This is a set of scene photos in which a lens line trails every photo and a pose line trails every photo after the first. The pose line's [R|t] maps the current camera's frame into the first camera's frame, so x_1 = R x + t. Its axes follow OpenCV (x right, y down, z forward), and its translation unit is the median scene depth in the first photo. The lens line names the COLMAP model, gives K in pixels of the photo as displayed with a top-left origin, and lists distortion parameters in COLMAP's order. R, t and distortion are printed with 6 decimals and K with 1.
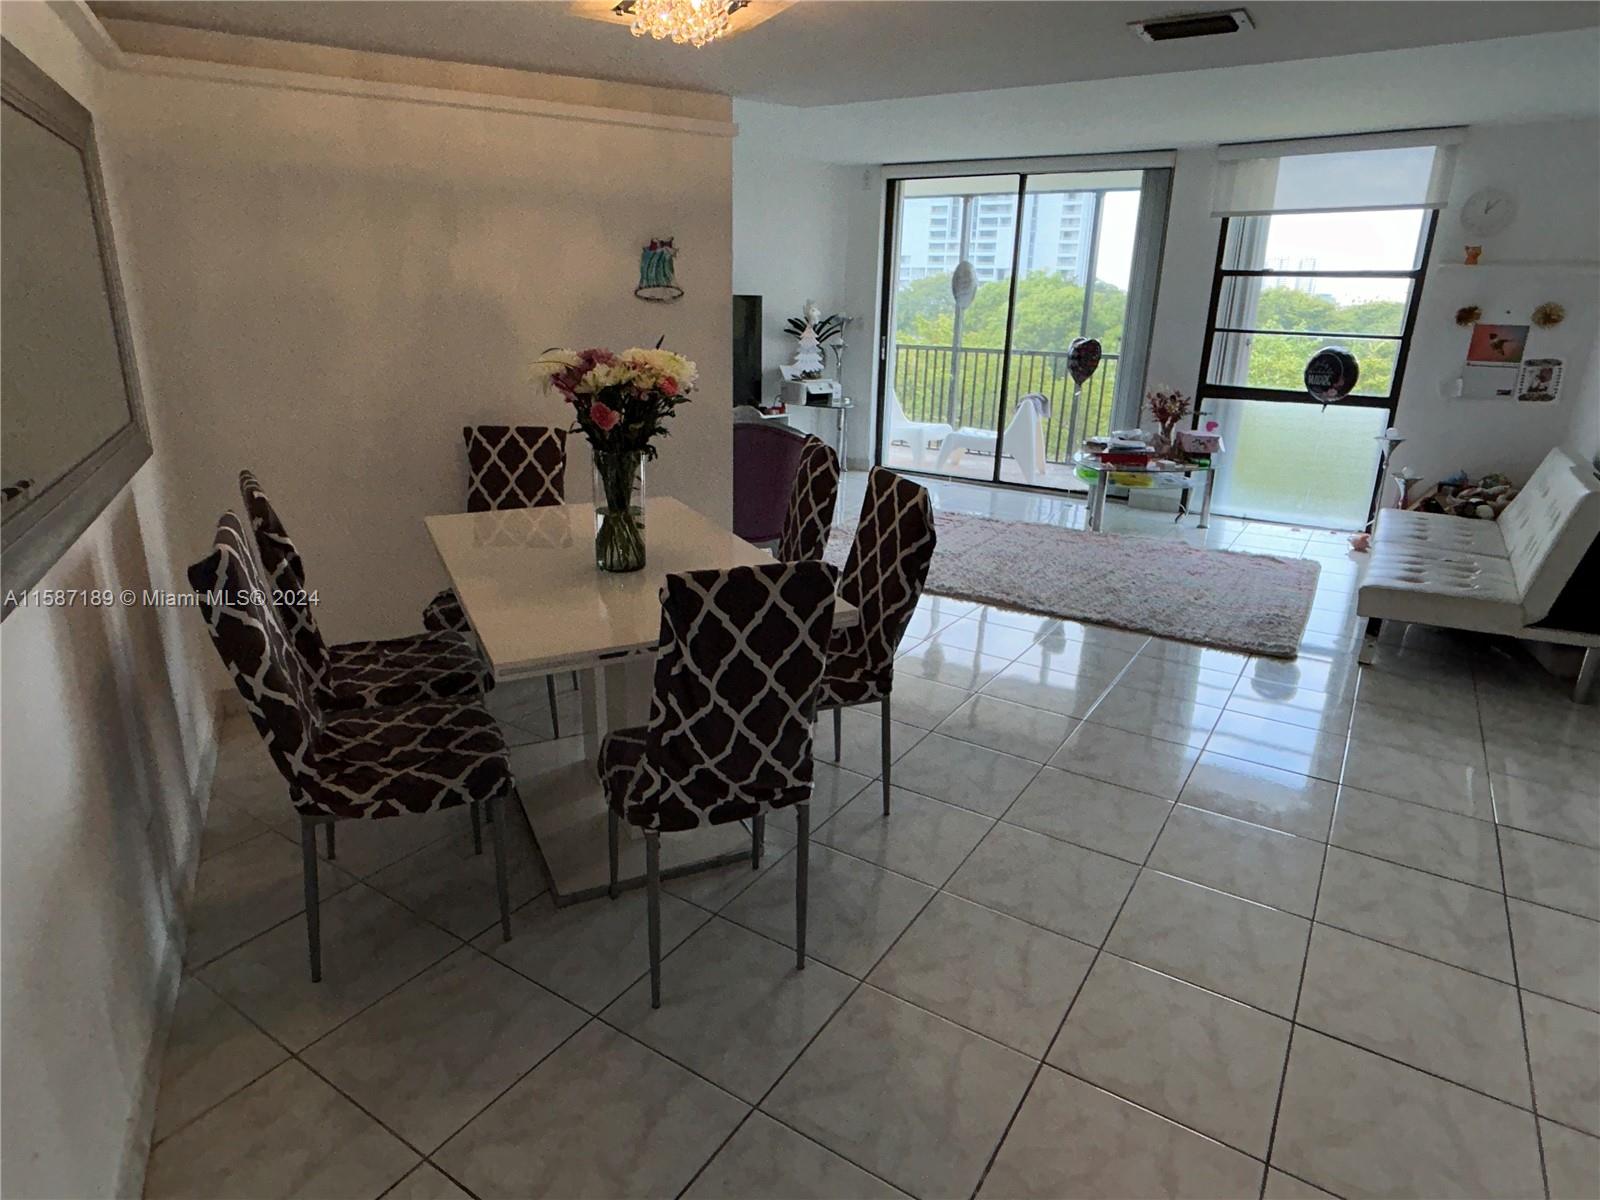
lens RADIAL K [[922.6, 0, 796.1], [0, 922.6, 595.0], [0, 0, 1]] dist [-0.006003, 0.001604]
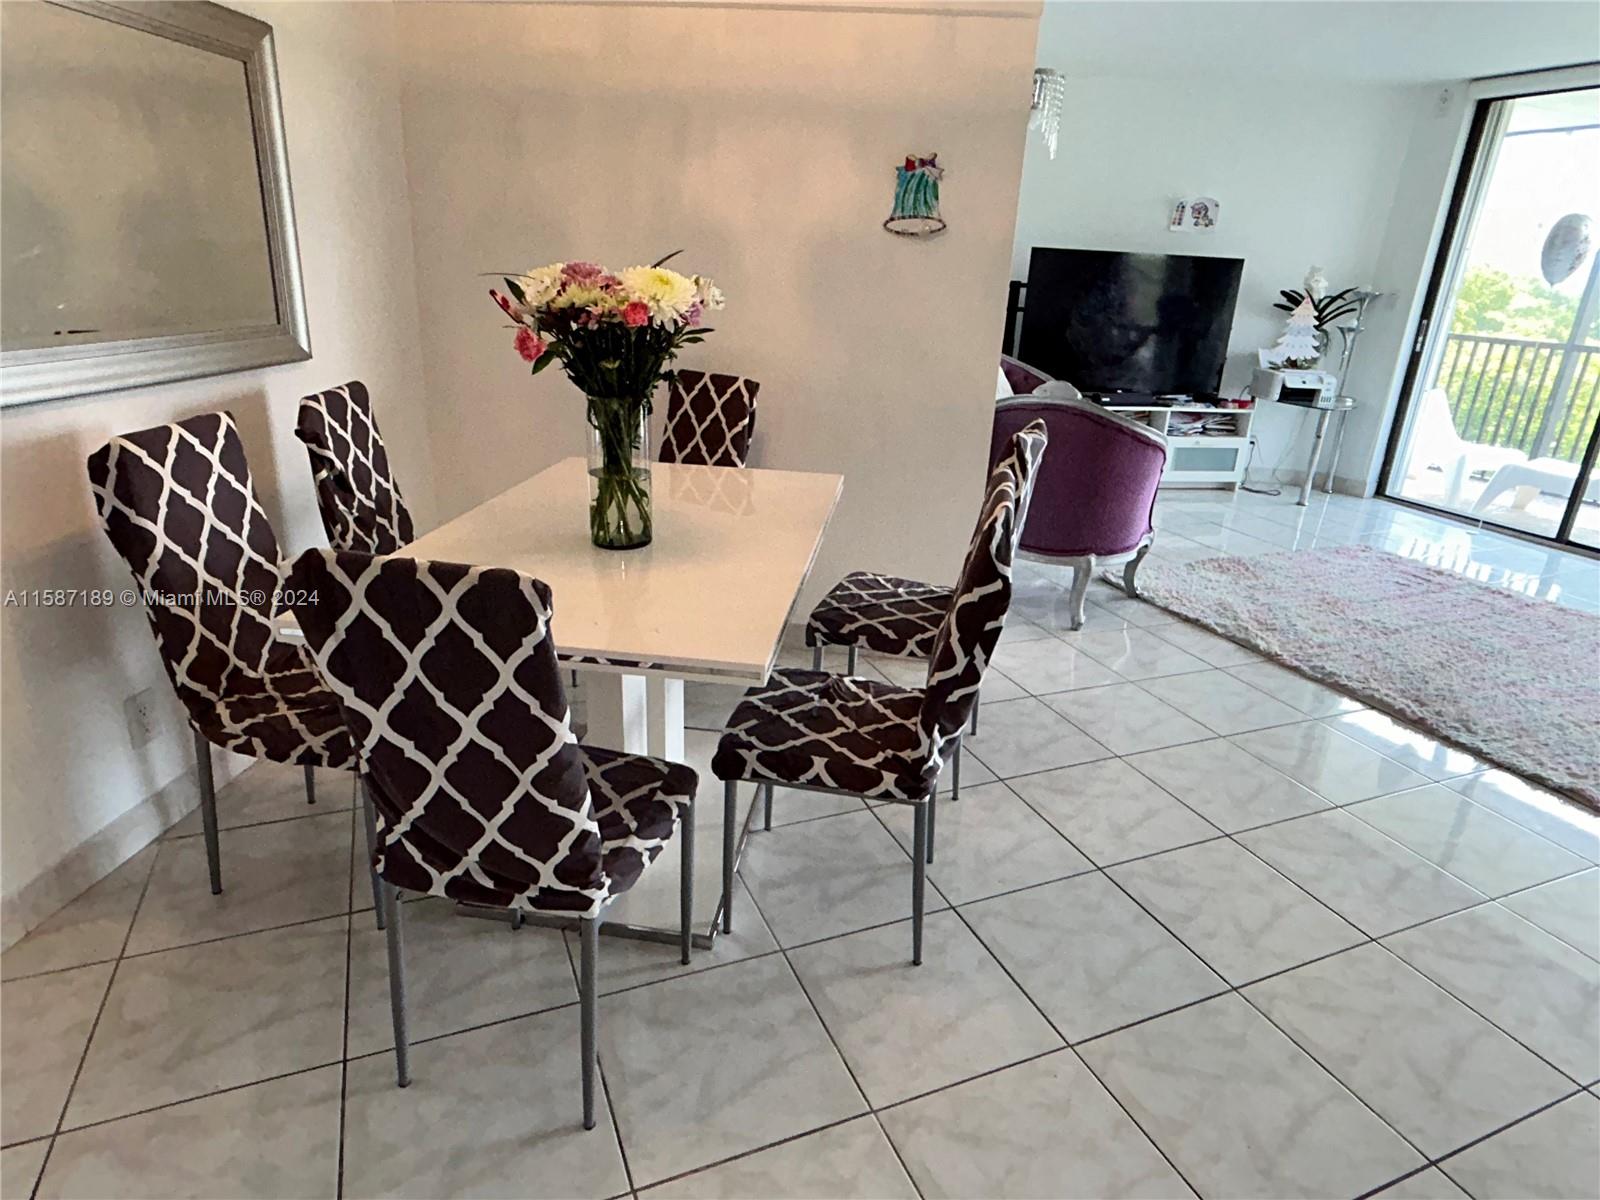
lens RADIAL K [[922.6, 0, 795.3], [0, 922.6, 599.4], [0, 0, 1]] dist [-0.006003, 0.001604]
pose [[0.824565, 0.210601, -0.525109, 0.188114], [-0.197272, 0.976911, 0.082029, -0.039471], [0.530260, 0.035951, 0.847072, 0.200124]]
